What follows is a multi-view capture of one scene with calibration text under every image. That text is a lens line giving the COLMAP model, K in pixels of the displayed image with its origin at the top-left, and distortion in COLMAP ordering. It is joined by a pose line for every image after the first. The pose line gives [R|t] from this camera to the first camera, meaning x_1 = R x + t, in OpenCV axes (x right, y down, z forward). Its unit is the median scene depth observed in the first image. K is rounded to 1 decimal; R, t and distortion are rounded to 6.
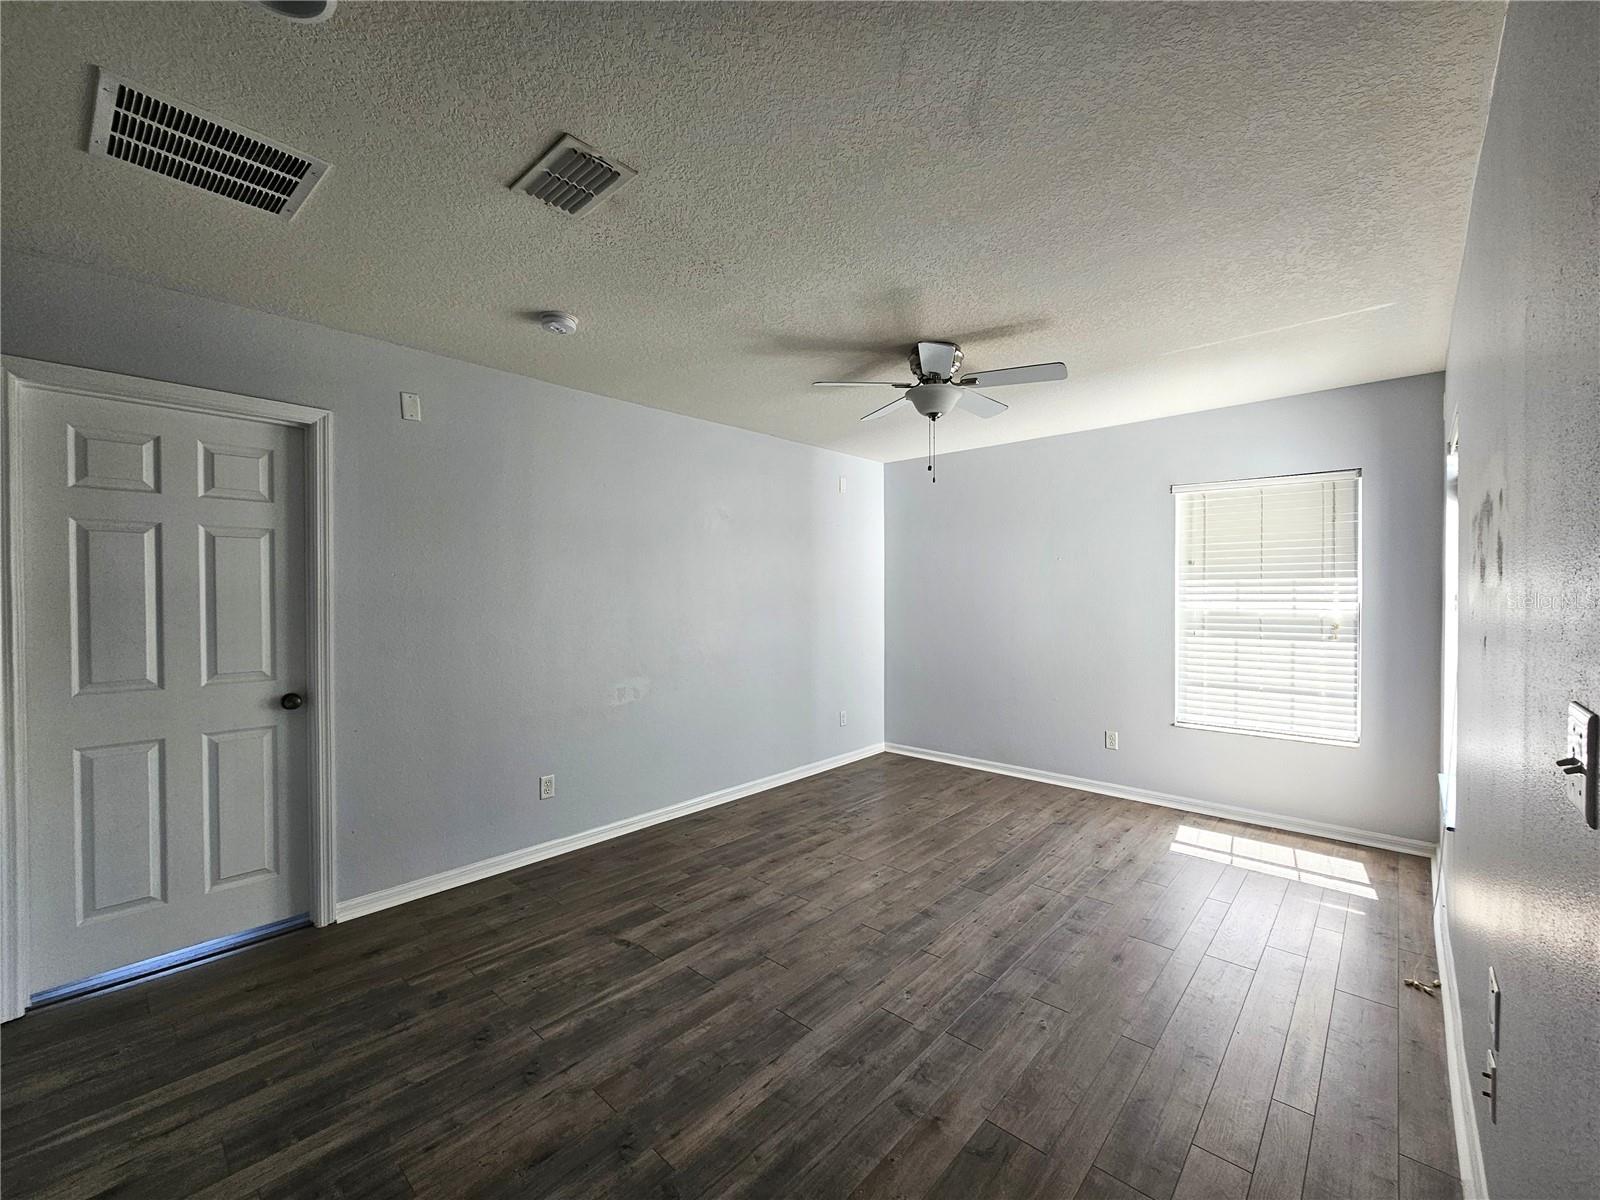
lens RADIAL K [[653.3, 0, 800.0], [0, 653.3, 600.0], [0, 0, 1]] dist [0.000848, 0.000953]
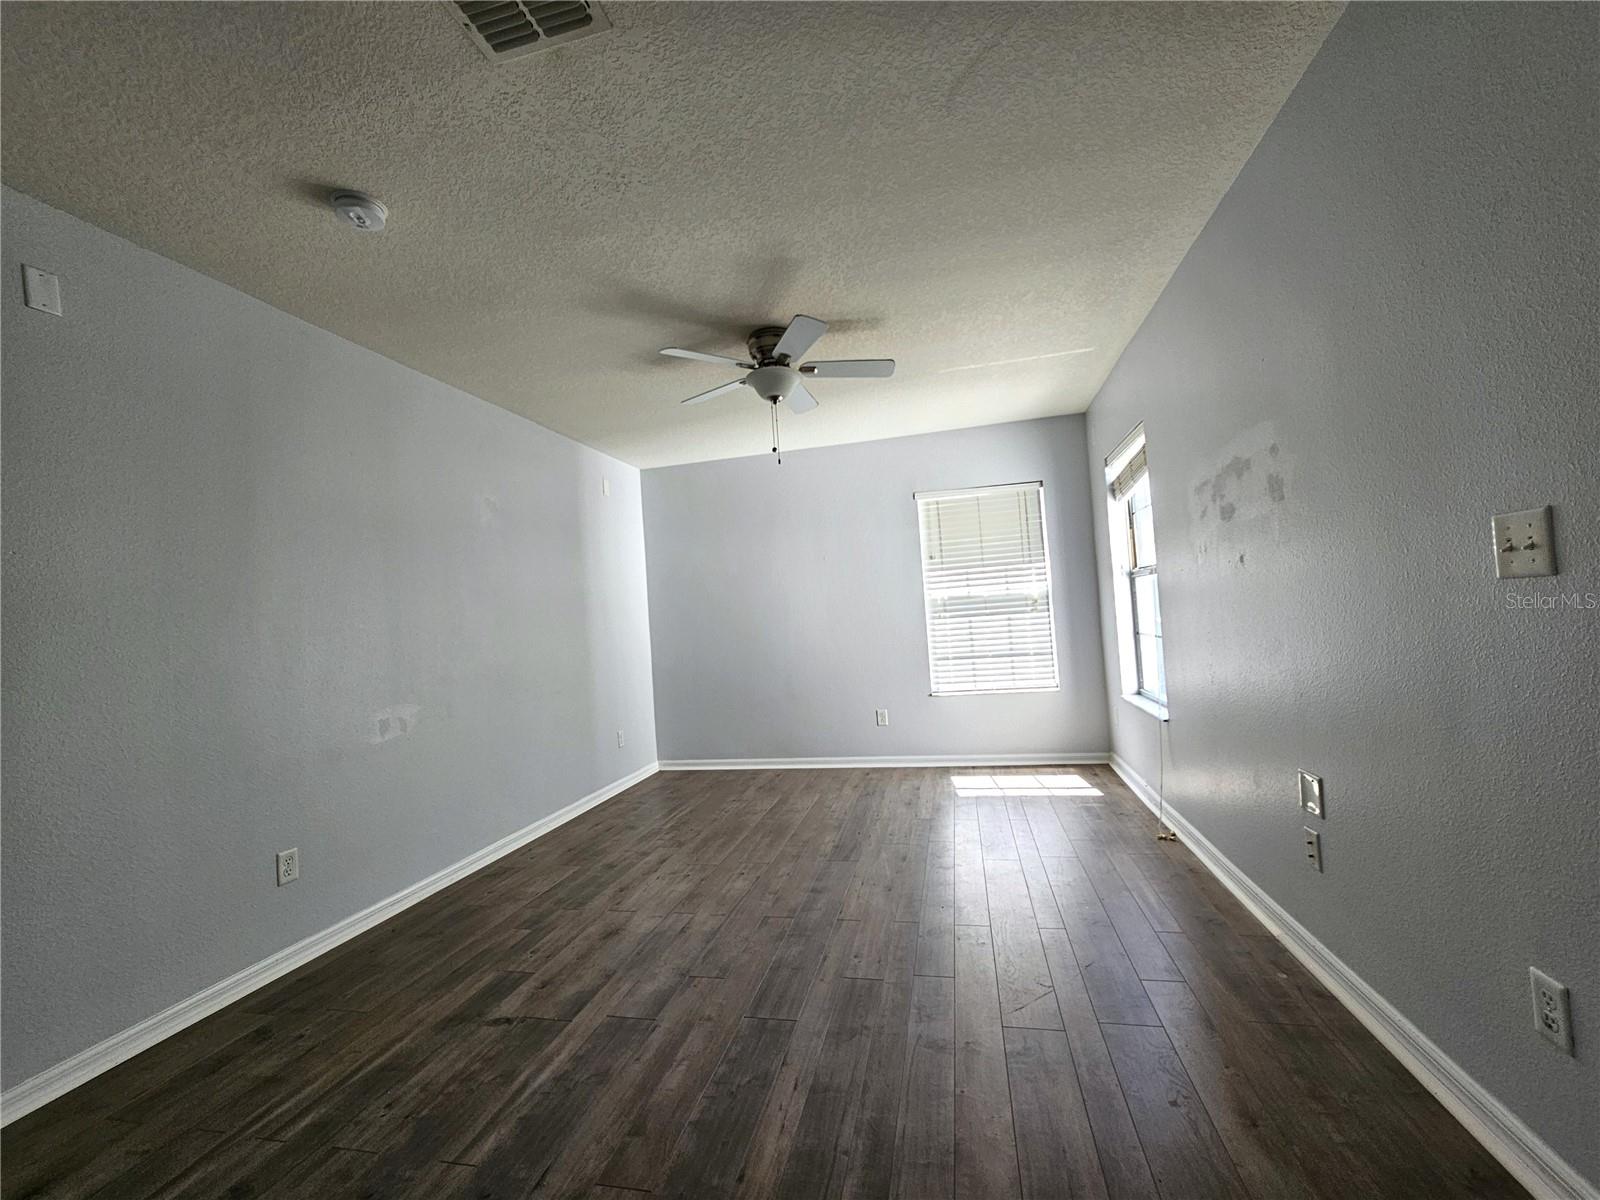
lens RADIAL K [[653.3, 0, 800.0], [0, 653.3, 600.0], [0, 0, 1]] dist [0.000848, 0.000953]
pose [[0.870295, -0.036628, 0.491167, -0.245887], [0.068198, 0.996587, -0.046520, 0.072716], [-0.487786, 0.073983, 0.869823, 0.101896]]
